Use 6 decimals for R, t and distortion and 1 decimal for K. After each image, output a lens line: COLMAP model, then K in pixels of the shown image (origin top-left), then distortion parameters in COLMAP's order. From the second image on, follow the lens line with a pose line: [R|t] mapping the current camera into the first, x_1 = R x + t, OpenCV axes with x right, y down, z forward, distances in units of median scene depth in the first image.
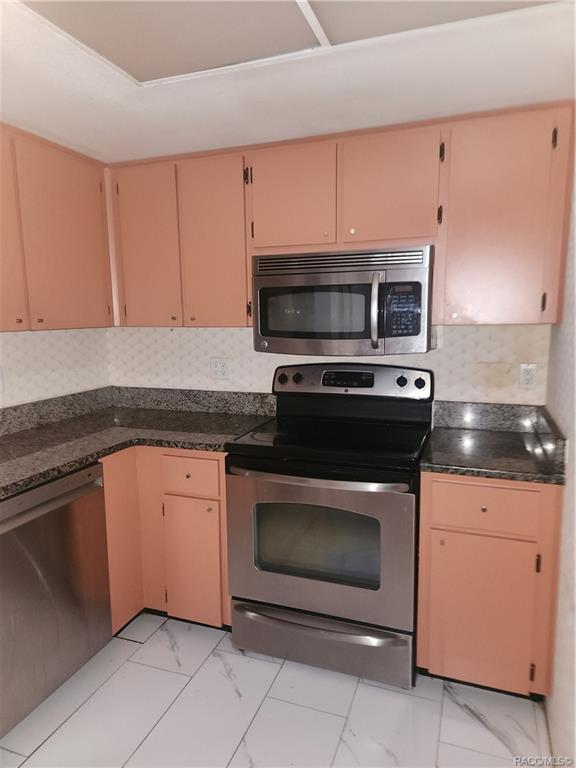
lens RADIAL K [[522.1, 0, 284.7], [0, 522.1, 394.0], [0, 0, 1]] dist [0.045945, -0.000279]
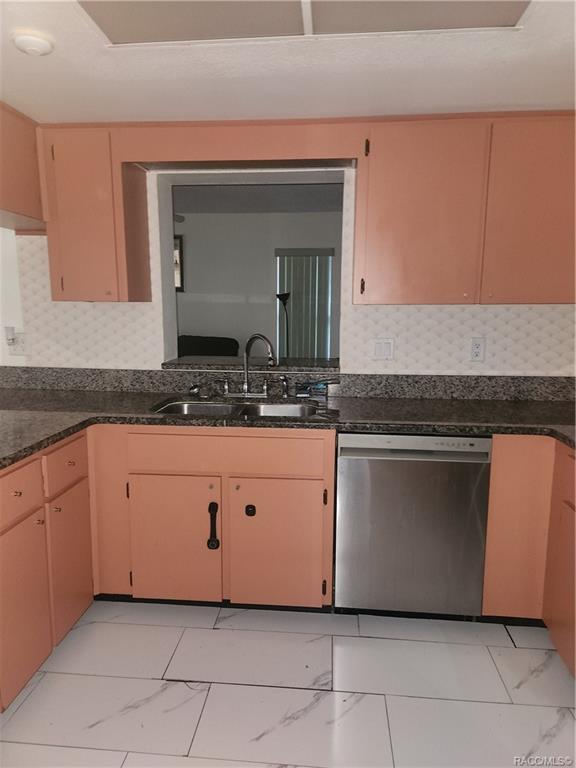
lens RADIAL K [[522.1, 0, 284.7], [0, 522.1, 394.0], [0, 0, 1]] dist [0.045945, -0.000279]
pose [[0.259365, 0.178841, -0.949076, 0.423581], [-0.158832, 0.977223, 0.140739, -0.025881], [0.952629, 0.114241, 0.281863, 0.300400]]
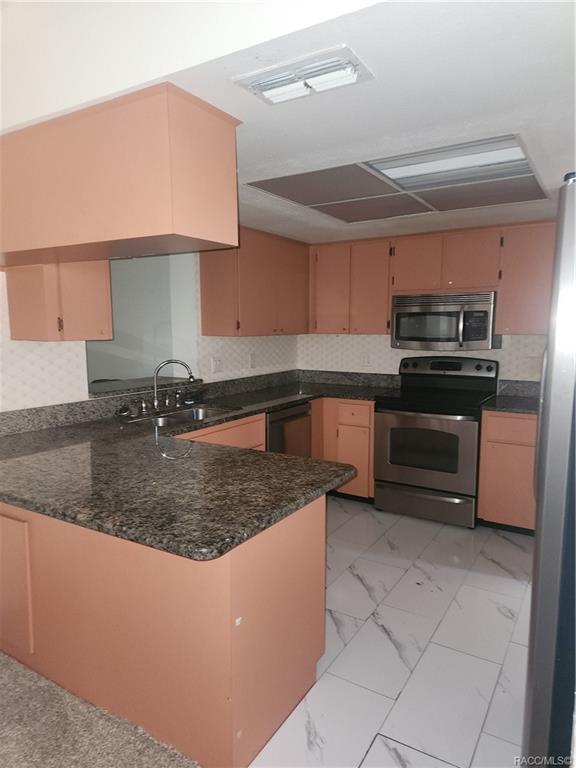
lens RADIAL K [[522.1, 0, 284.7], [0, 522.1, 394.0], [0, 0, 1]] dist [0.045945, -0.000279]
pose [[0.980202, 0.037031, -0.194505, -0.060165], [-0.041192, 0.999000, -0.017390, 0.119974], [0.193667, 0.025057, 0.980747, -0.810983]]
